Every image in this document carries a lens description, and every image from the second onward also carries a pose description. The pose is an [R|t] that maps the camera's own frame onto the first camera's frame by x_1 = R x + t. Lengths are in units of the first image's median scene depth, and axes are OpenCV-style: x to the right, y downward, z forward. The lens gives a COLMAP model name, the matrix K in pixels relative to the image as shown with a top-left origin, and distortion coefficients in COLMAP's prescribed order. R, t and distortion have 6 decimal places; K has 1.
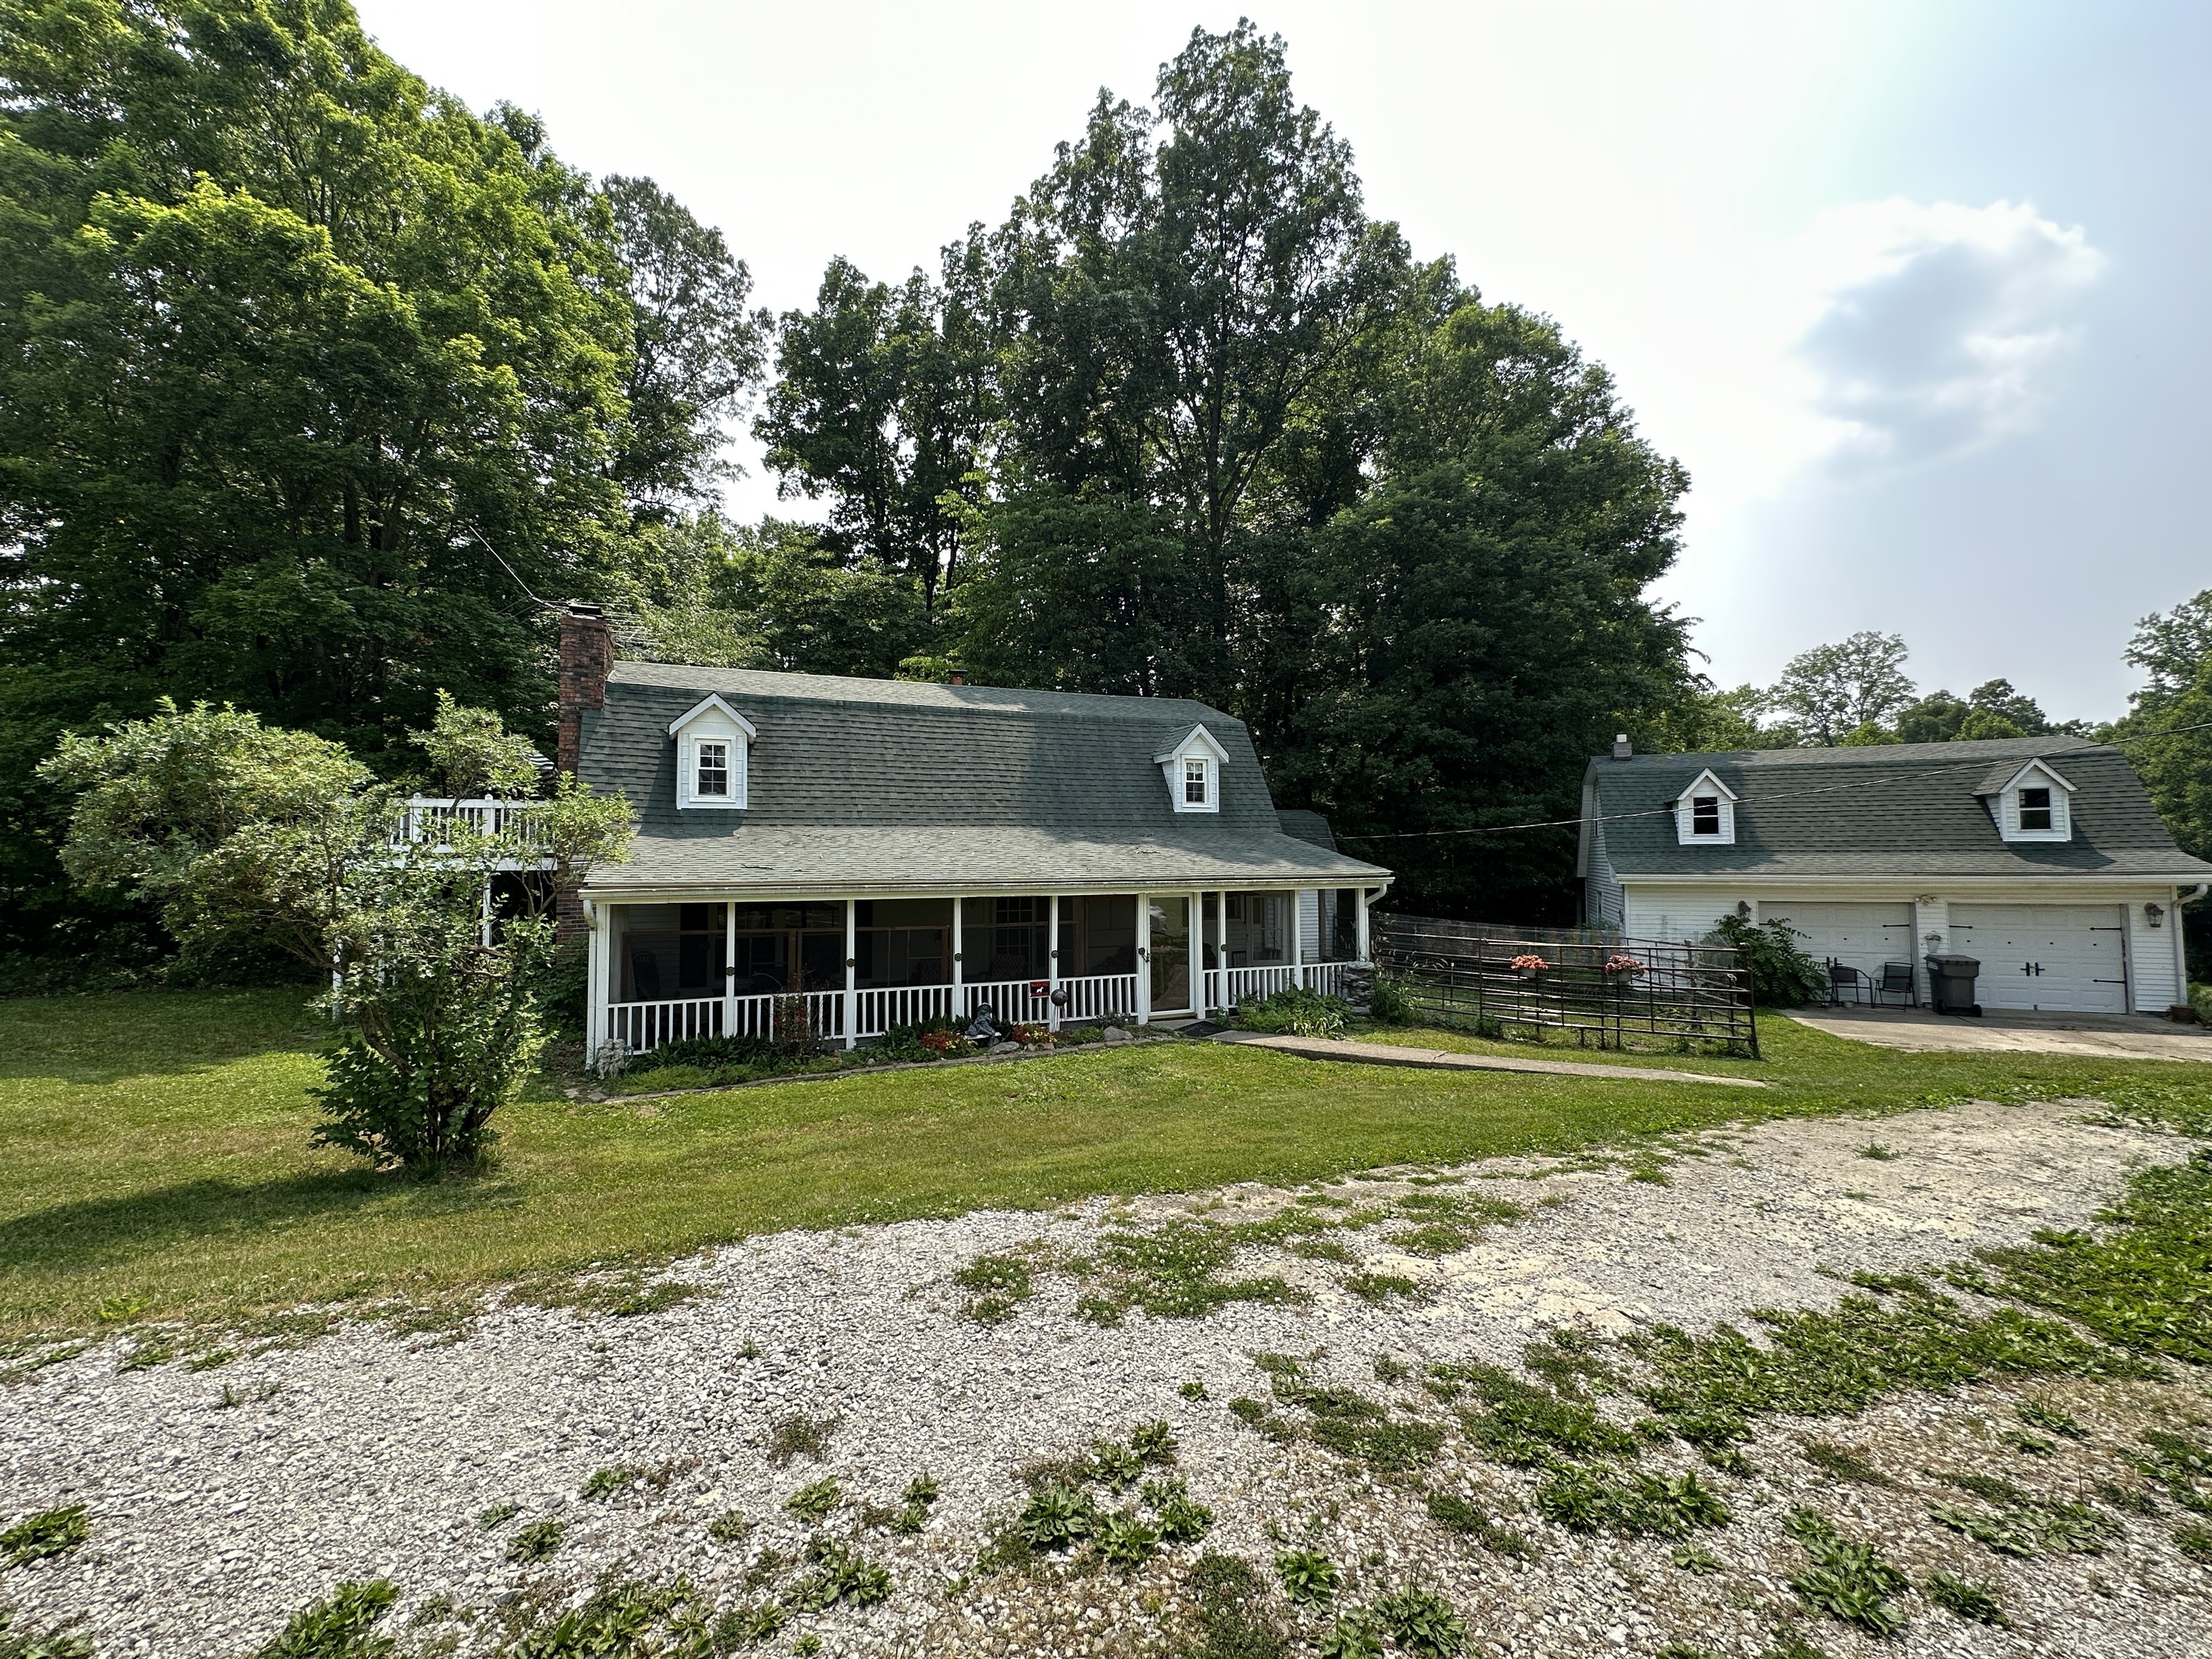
lens RADIAL K [[874.0, 0, 1108.2], [0, 874.0, 828.1], [0, 0, 1]] dist [0.000648, 0.000813]
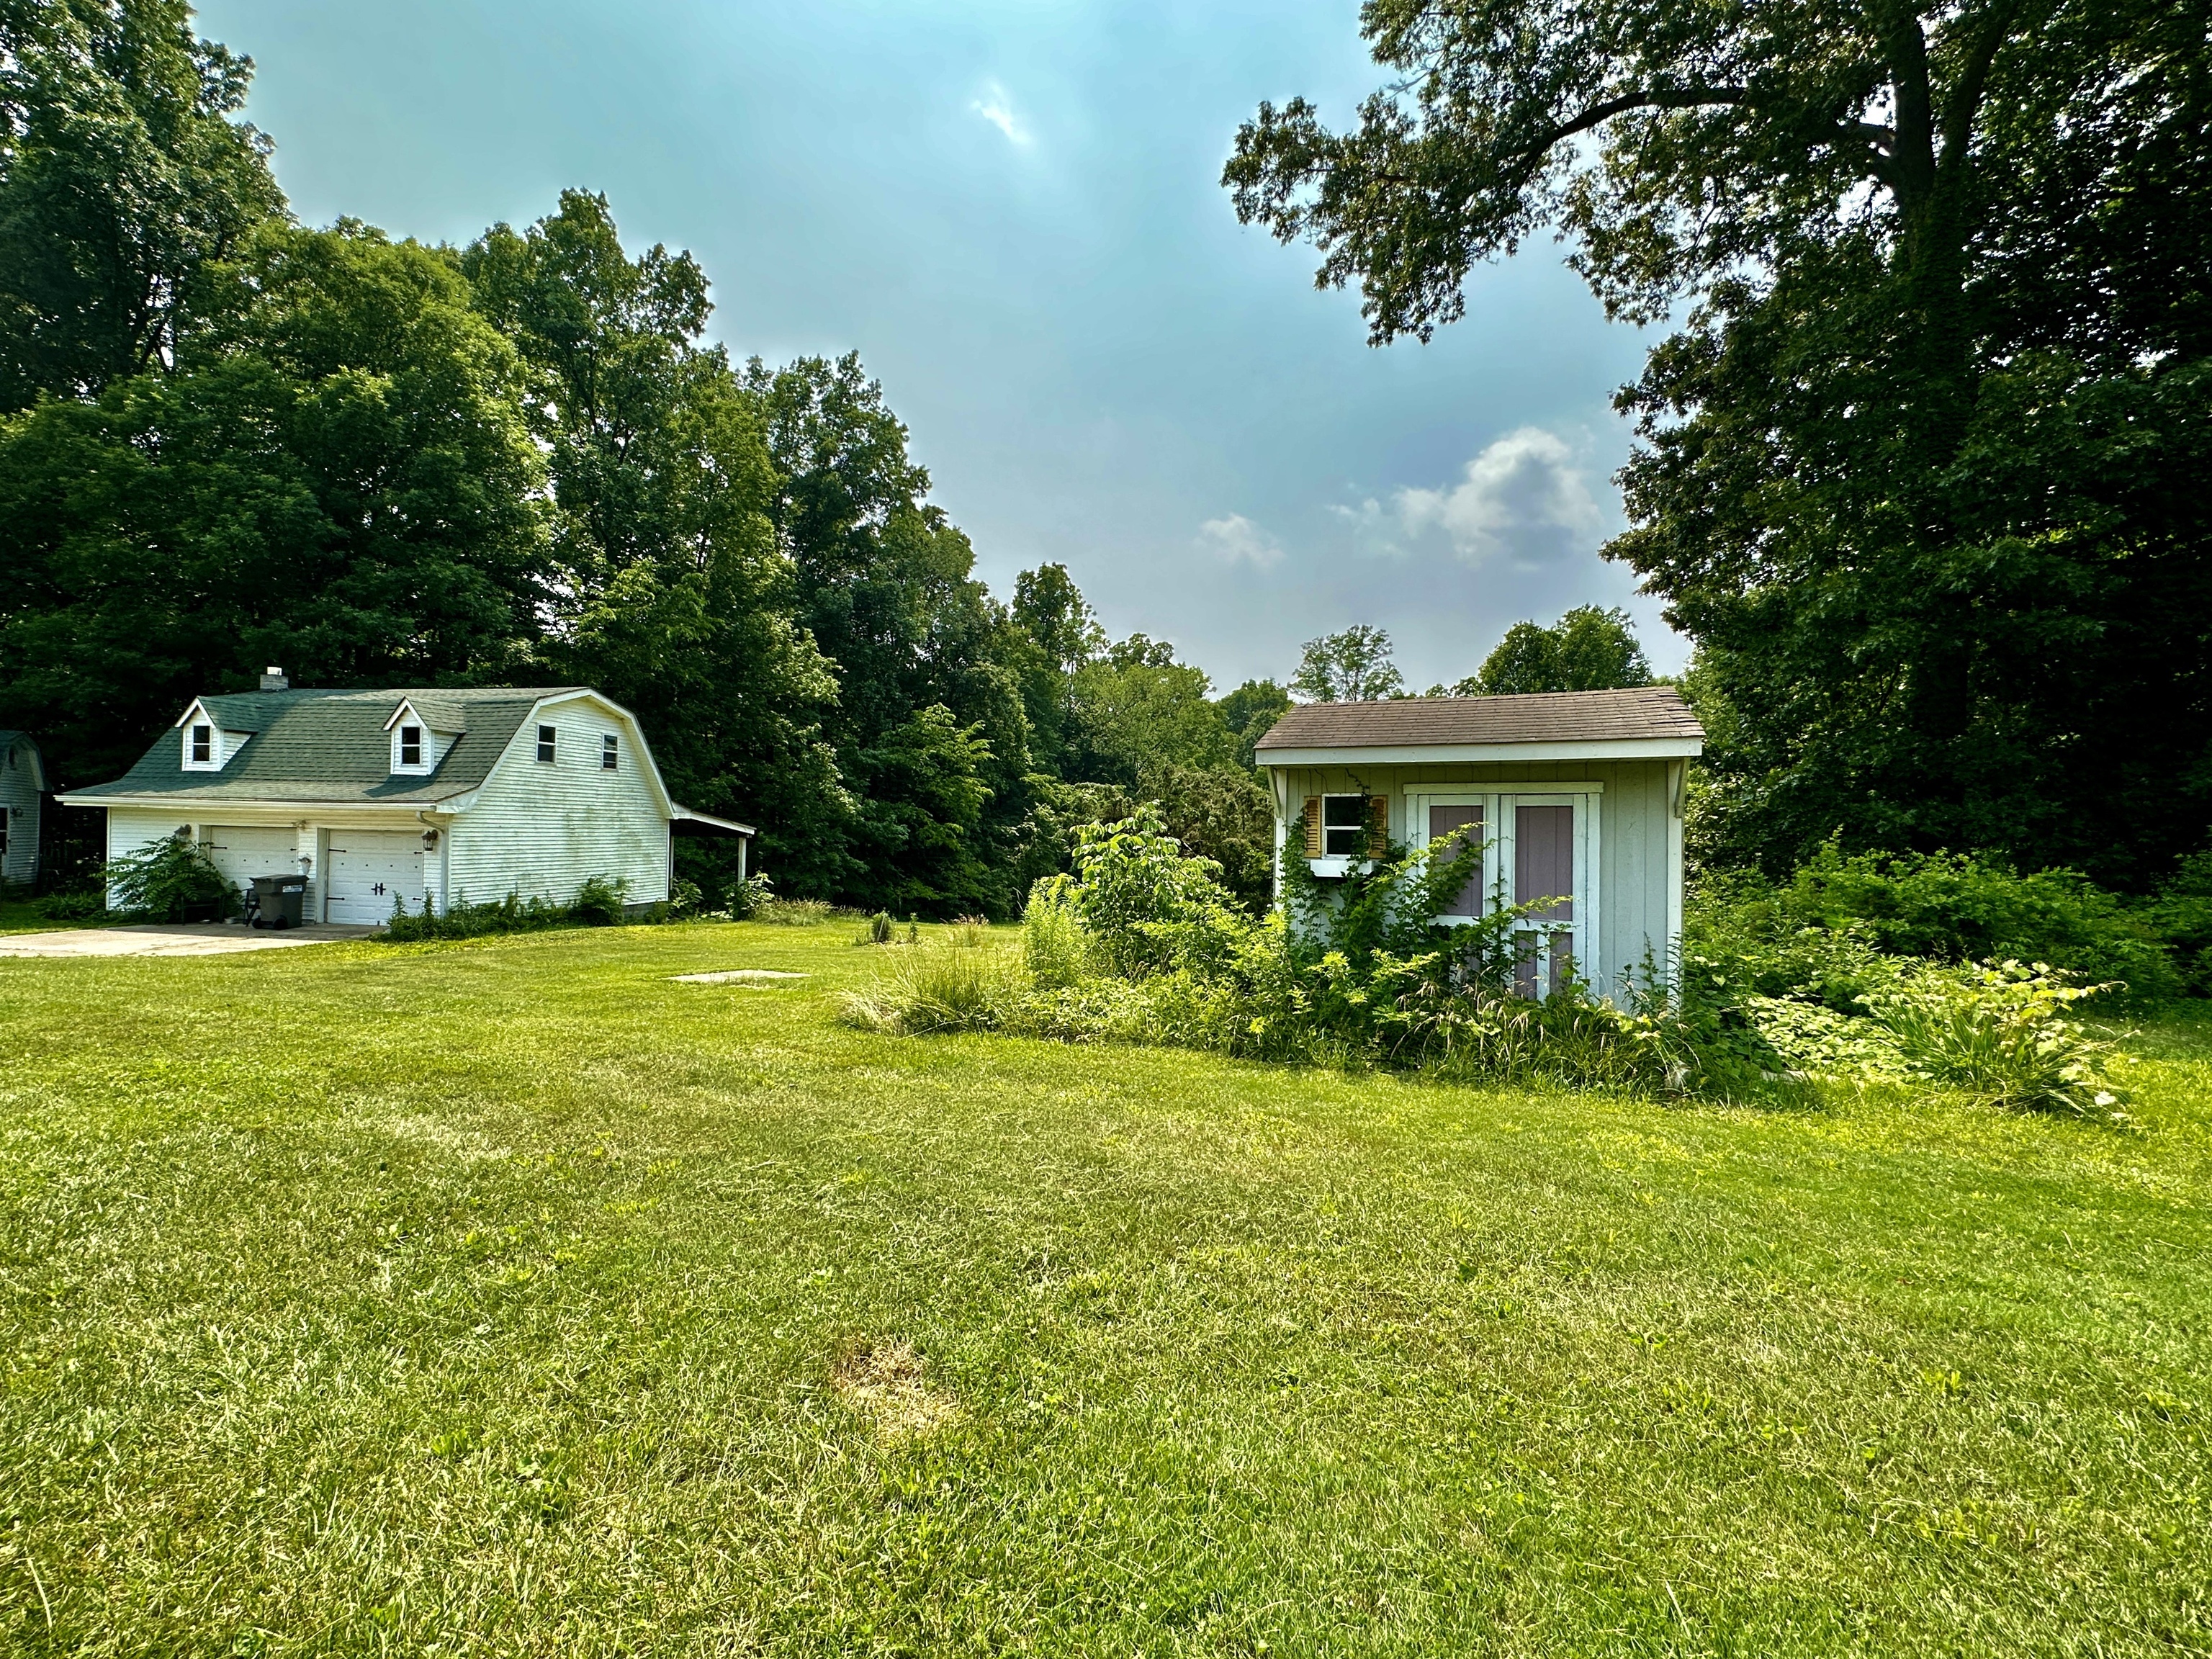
lens RADIAL K [[874.0, 0, 1114.0], [0, 874.0, 840.5], [0, 0, 1]] dist [0.000648, 0.000813]
pose [[0.979593, 0.022526, 0.199727, 1.804632], [-0.033838, 0.998000, 0.053402, 0.009556], [-0.198124, -0.059071, 0.978395, -0.284112]]
